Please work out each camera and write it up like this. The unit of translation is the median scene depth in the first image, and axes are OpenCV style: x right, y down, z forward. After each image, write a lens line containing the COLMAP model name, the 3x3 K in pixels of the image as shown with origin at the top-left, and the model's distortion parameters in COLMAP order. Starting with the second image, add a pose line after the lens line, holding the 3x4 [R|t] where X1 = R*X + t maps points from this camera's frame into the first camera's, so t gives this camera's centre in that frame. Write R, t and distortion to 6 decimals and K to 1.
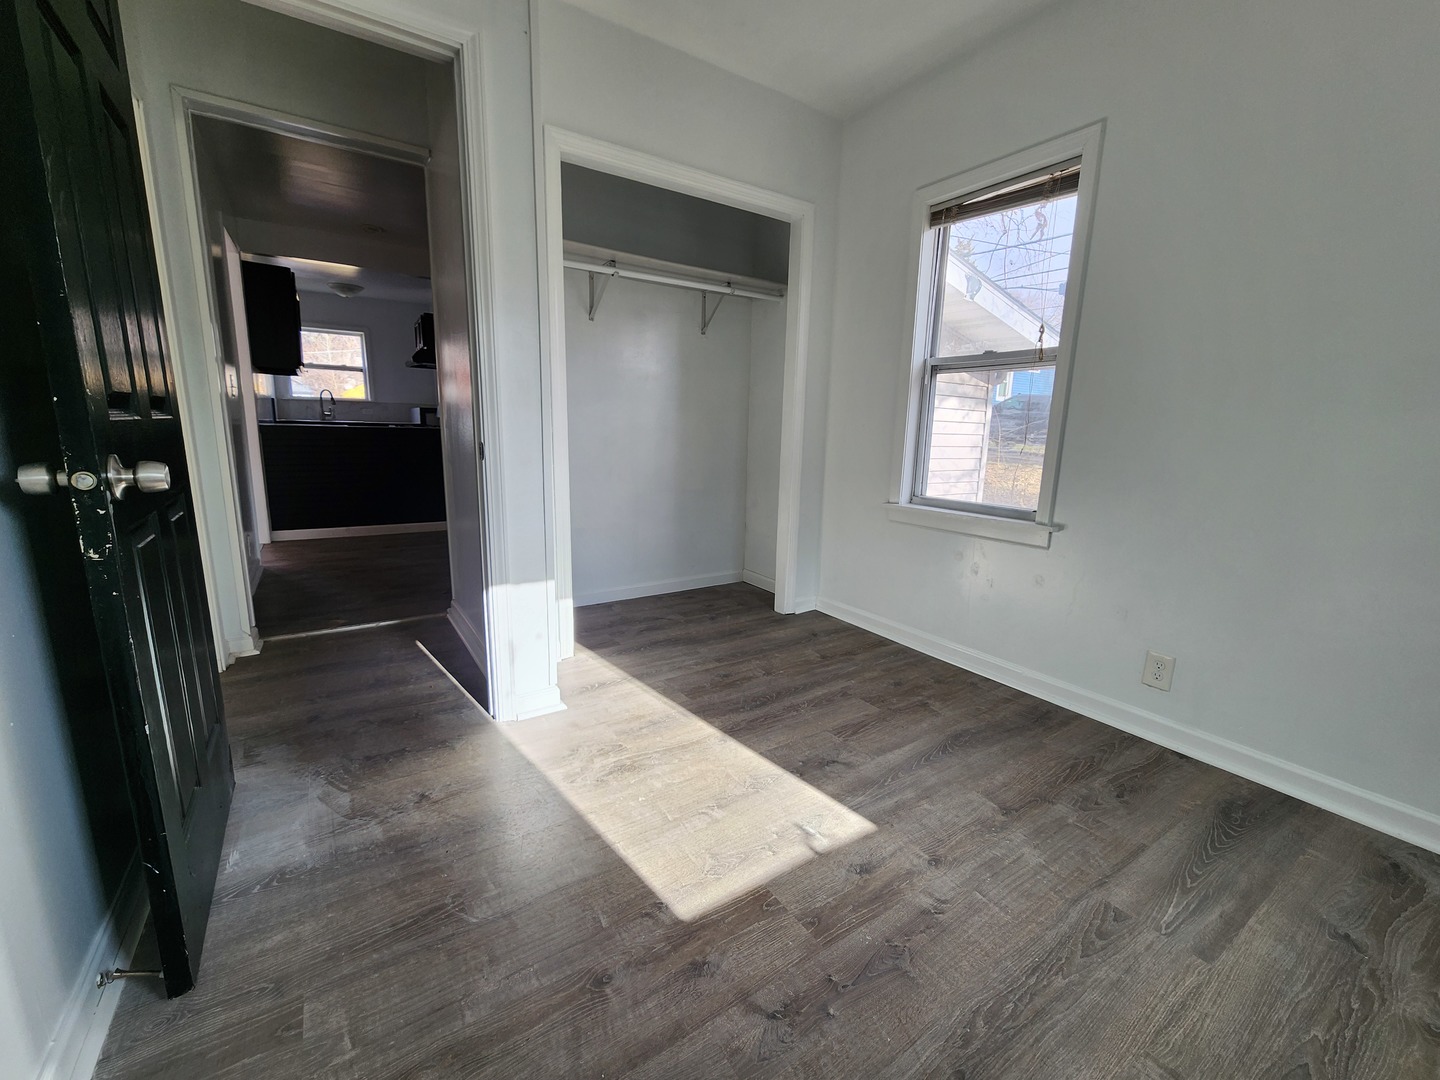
lens RADIAL K [[597.8, 0, 710.5], [0, 597.8, 541.9], [0, 0, 1]] dist [-0.002201, 0.001611]
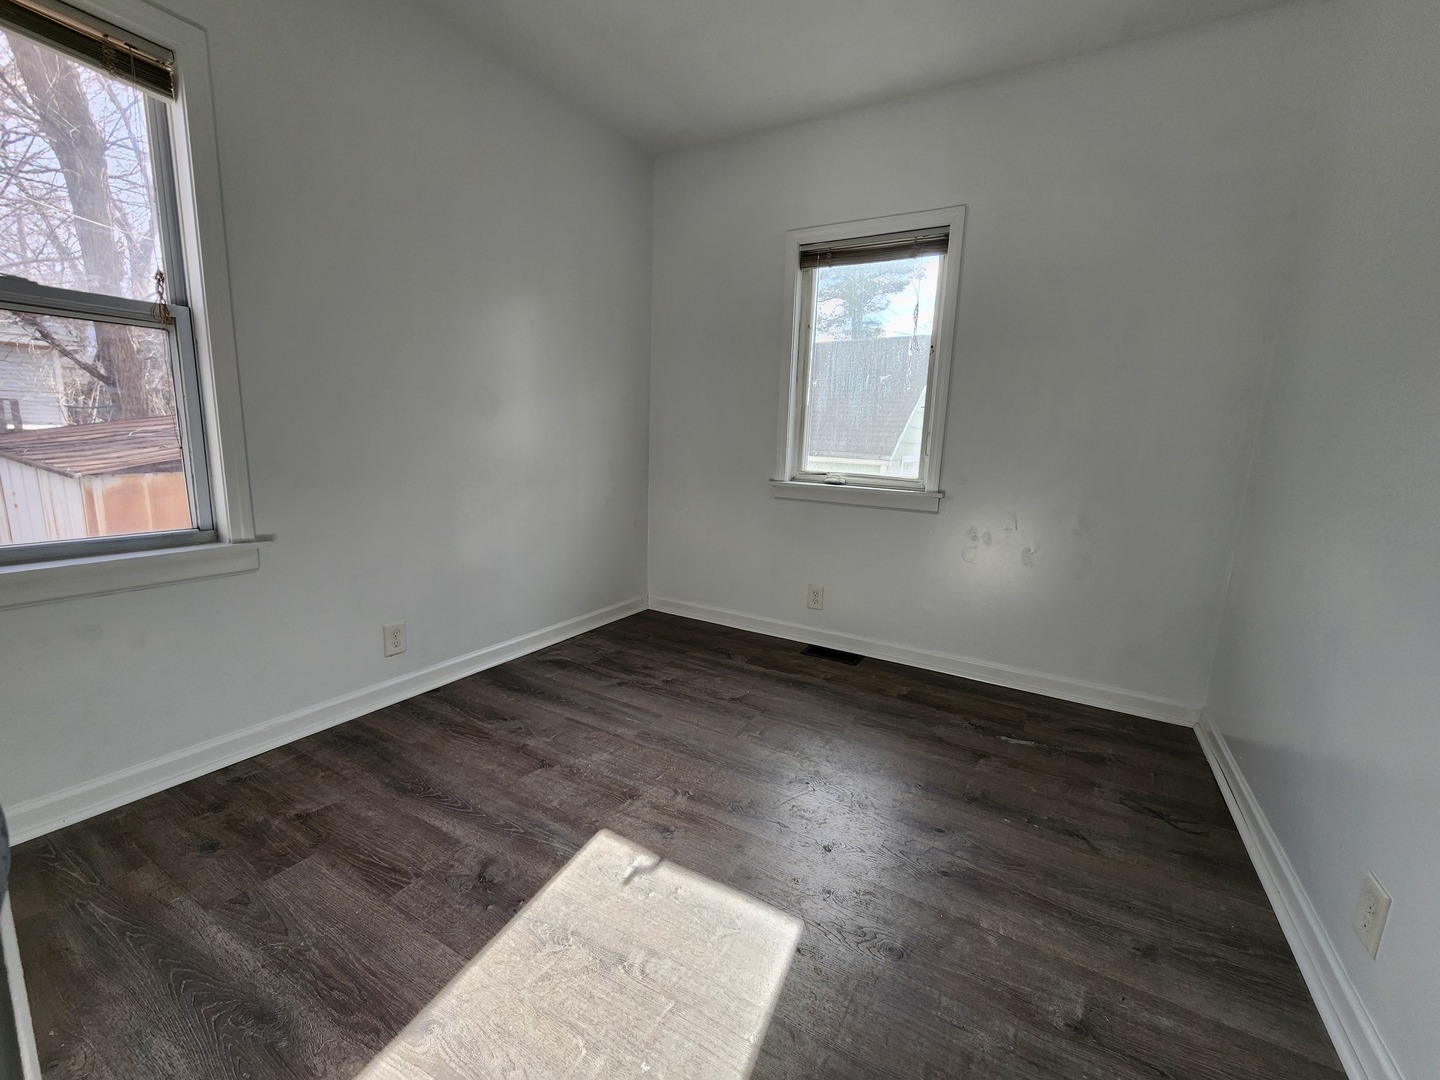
lens RADIAL K [[597.8, 0, 733.9], [0, 597.8, 535.0], [0, 0, 1]] dist [-0.002201, 0.001611]
pose [[-0.470348, -0.185273, 0.862813, -0.525570], [0.116477, 0.956126, 0.268805, -0.216484], [-0.874761, 0.226930, -0.428131, 0.957483]]
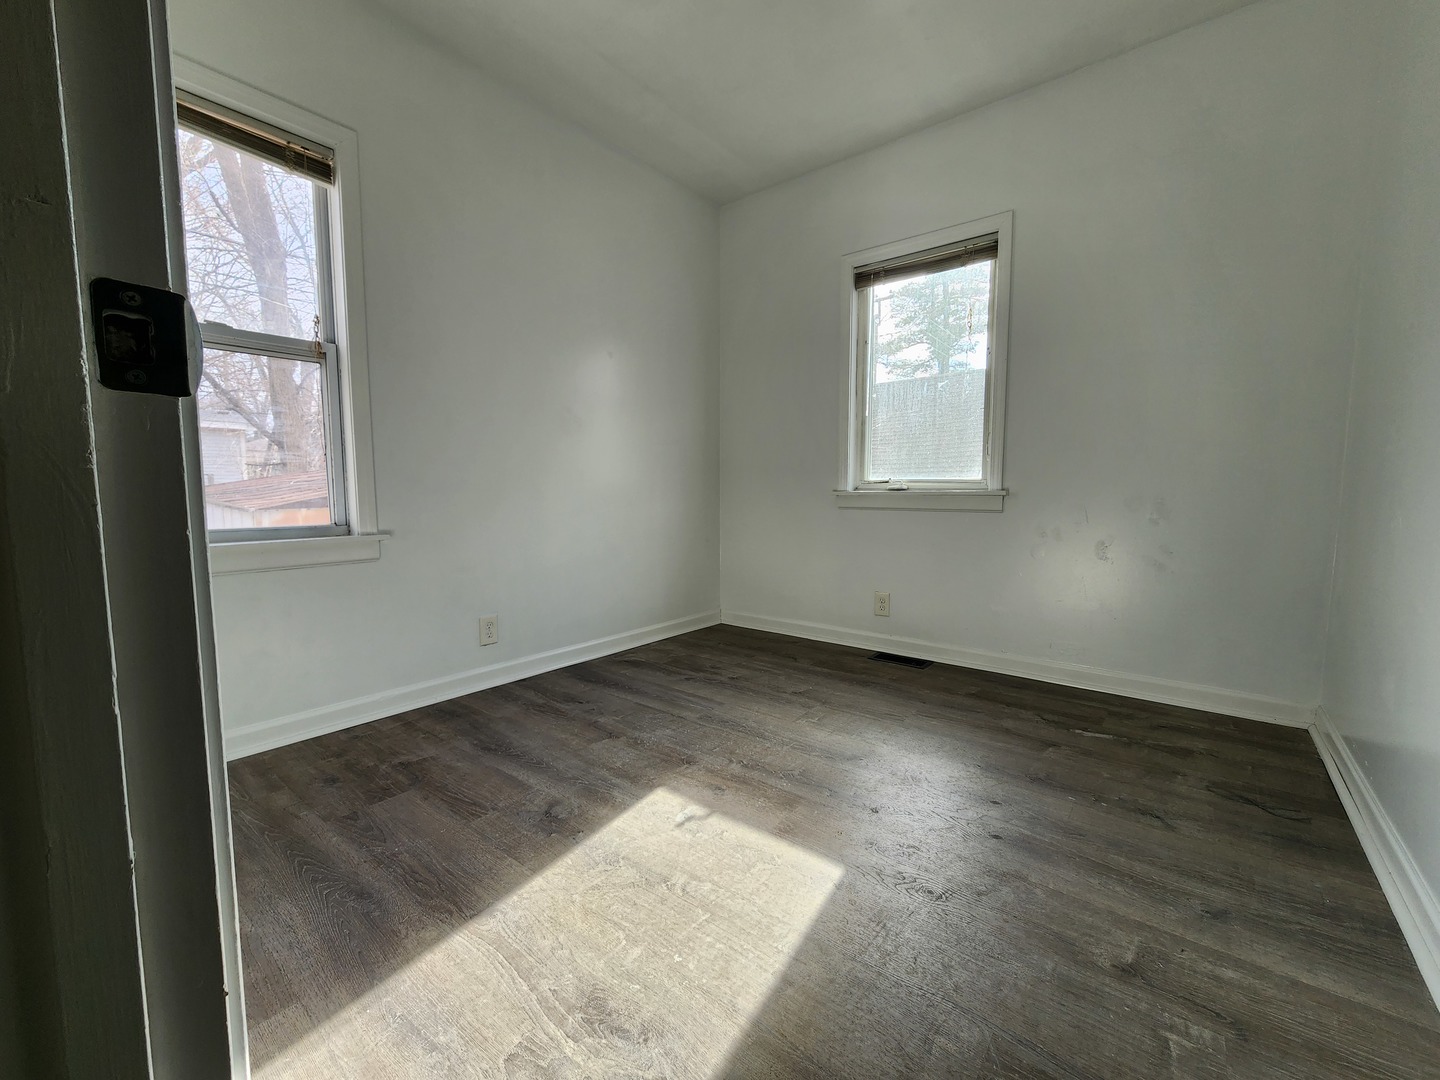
lens RADIAL K [[597.8, 0, 731.8], [0, 597.8, 536.8], [0, 0, 1]] dist [-0.002201, 0.001611]
pose [[-0.333844, -0.098522, 0.937466, -0.632852], [0.171306, 0.971621, 0.163116, -0.100974], [-0.926932, 0.215049, -0.307492, 0.947140]]
